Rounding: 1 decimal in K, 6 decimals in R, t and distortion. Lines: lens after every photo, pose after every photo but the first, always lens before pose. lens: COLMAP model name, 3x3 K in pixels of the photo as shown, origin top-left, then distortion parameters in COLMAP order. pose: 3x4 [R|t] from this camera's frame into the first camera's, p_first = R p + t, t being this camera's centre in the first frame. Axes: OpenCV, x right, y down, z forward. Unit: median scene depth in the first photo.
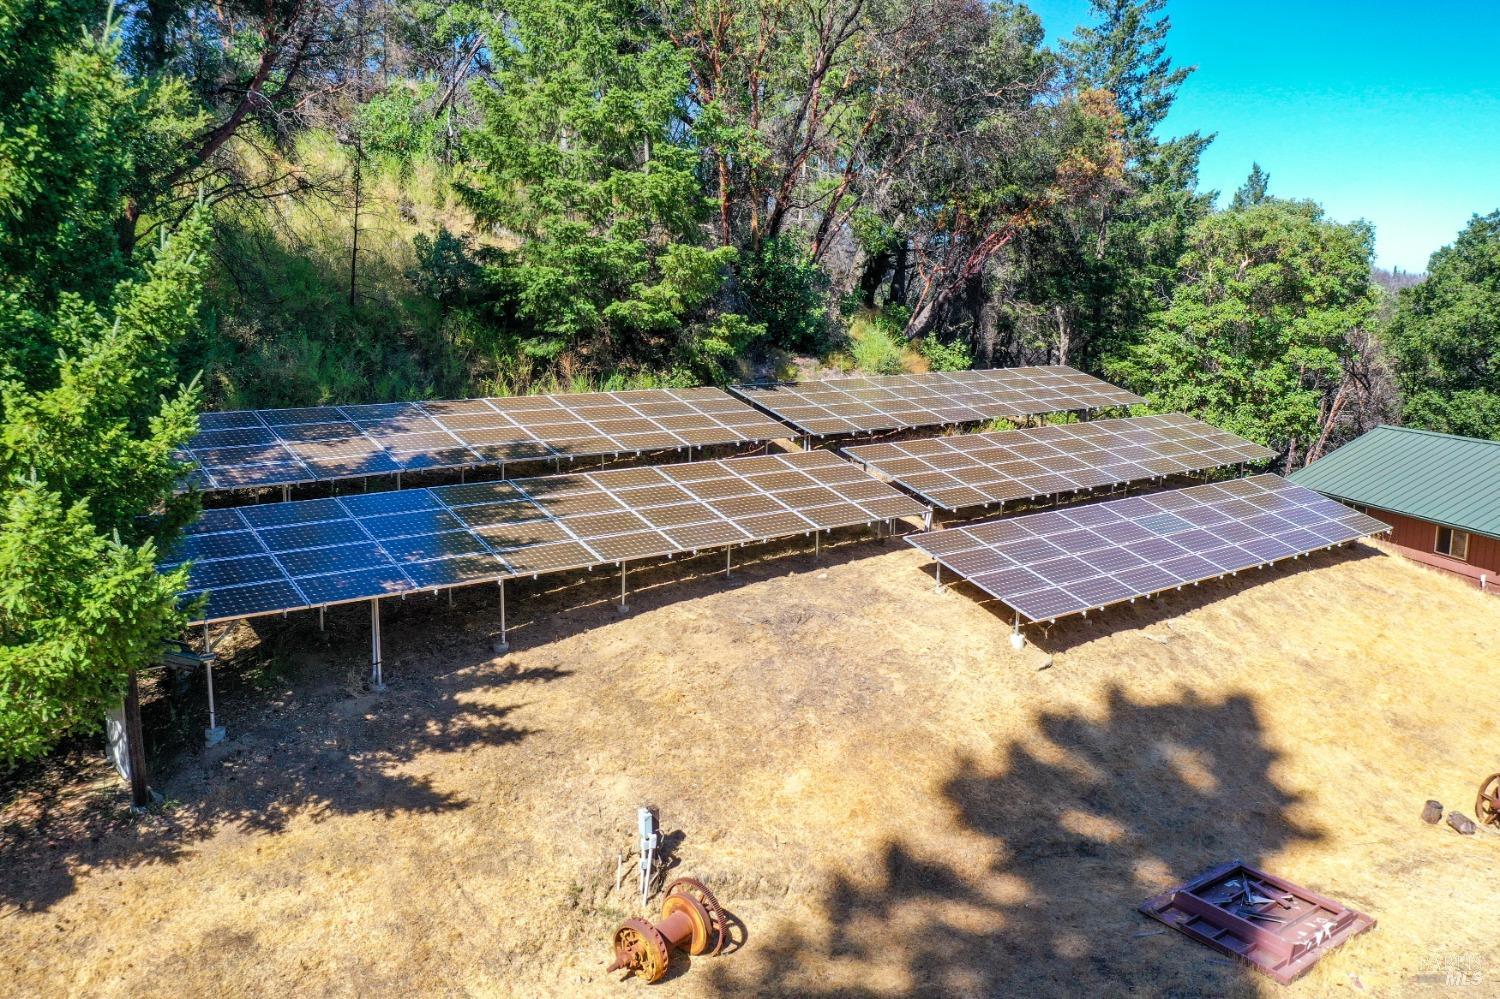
lens RADIAL K [[1172.0, 0, 750.0], [0, 1172.0, 499.5], [0, 0, 1]] dist [-0.005778, -0.000112]
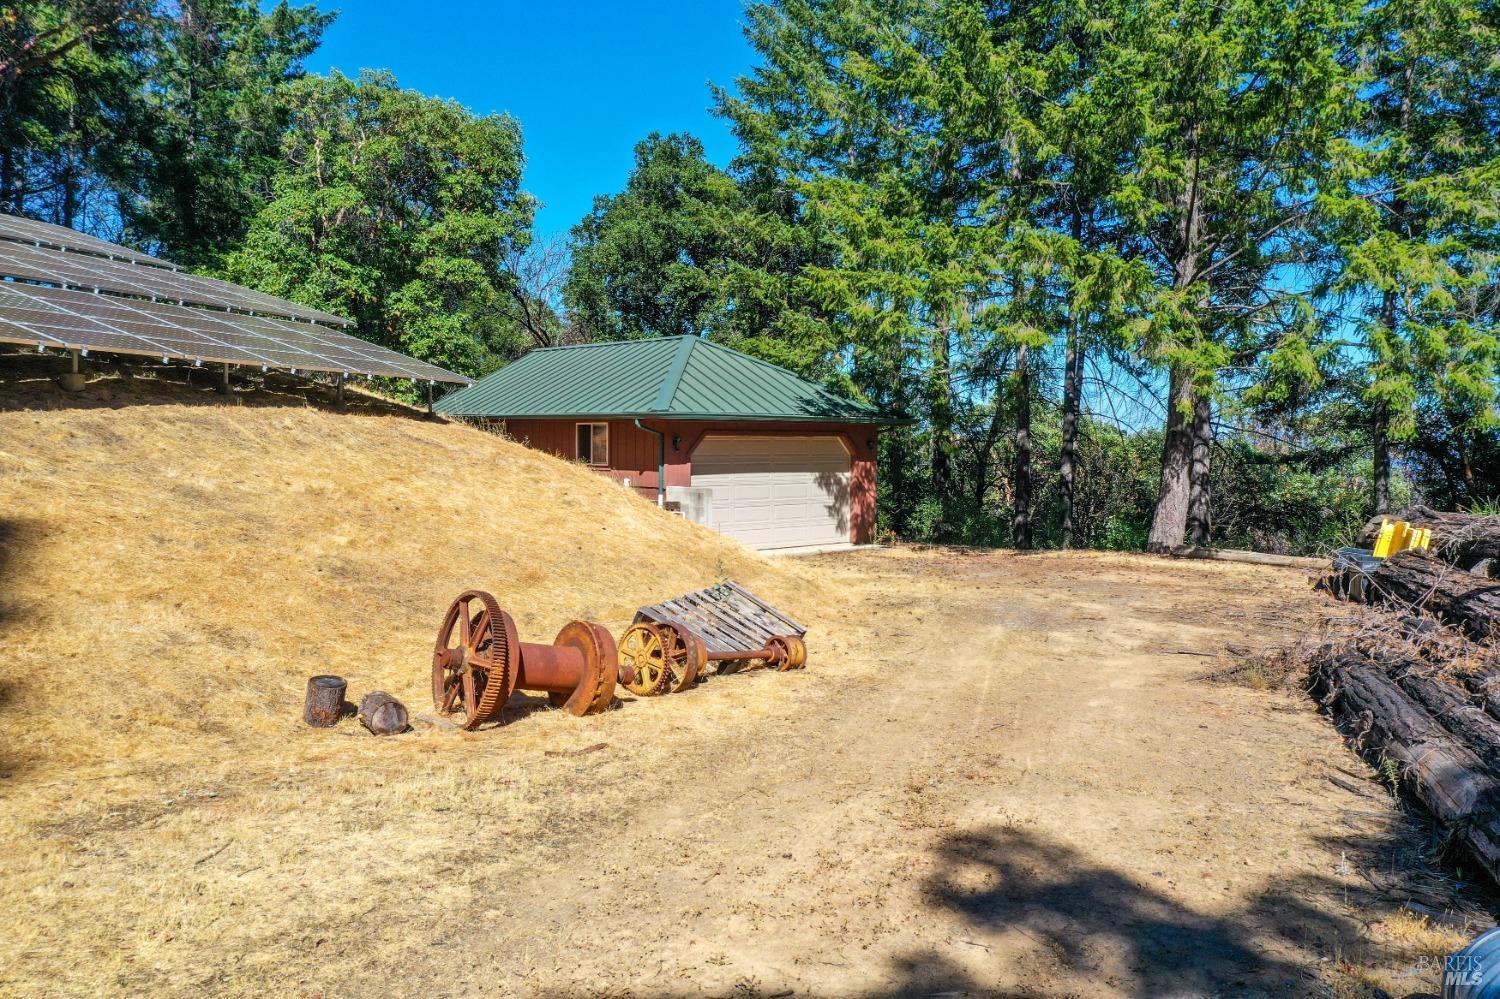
lens RADIAL K [[1172.0, 0, 750.0], [0, 1172.0, 499.5], [0, 0, 1]] dist [-0.005778, -0.000112]
pose [[0.844993, -0.025330, 0.534178, 0.225183], [0.081227, 0.993367, -0.081386, 0.111629], [-0.528573, 0.112160, 0.841445, 0.253130]]
